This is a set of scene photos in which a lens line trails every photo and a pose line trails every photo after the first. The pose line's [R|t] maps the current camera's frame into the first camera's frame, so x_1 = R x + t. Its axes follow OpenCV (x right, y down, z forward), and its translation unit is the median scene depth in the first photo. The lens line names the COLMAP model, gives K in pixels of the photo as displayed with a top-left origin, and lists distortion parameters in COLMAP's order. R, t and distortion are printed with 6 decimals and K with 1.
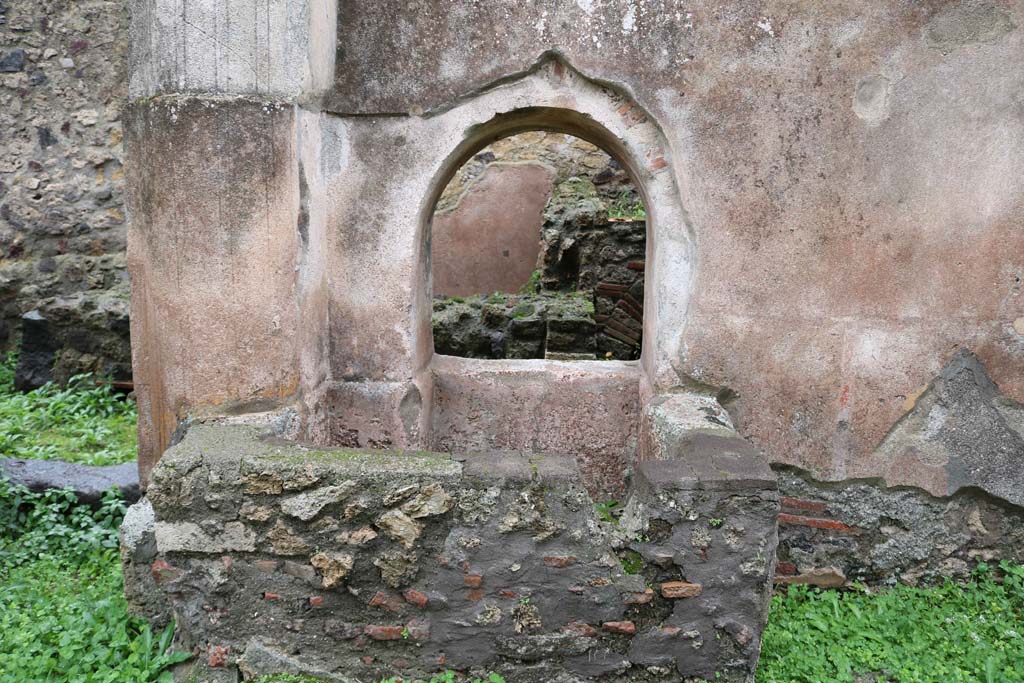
lens RADIAL K [[844.8, 0, 509.0], [0, 844.8, 344.9], [0, 0, 1]] dist [-0.160295, 0.124259]
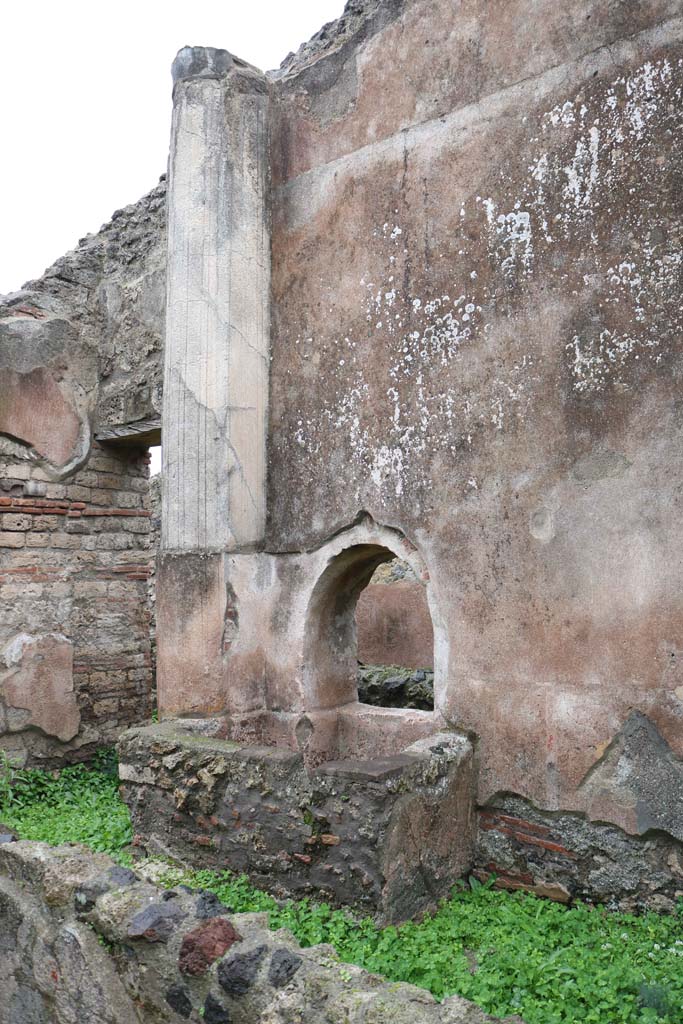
lens RADIAL K [[844.8, 0, 341.5], [0, 844.8, 512.0], [0, 0, 1]] dist [-0.160295, 0.124259]
pose [[0.813221, -0.073831, -0.577253, 1.001805], [-0.073929, 0.970777, -0.228311, 0.032716], [0.577240, 0.228343, 0.783998, -0.337215]]
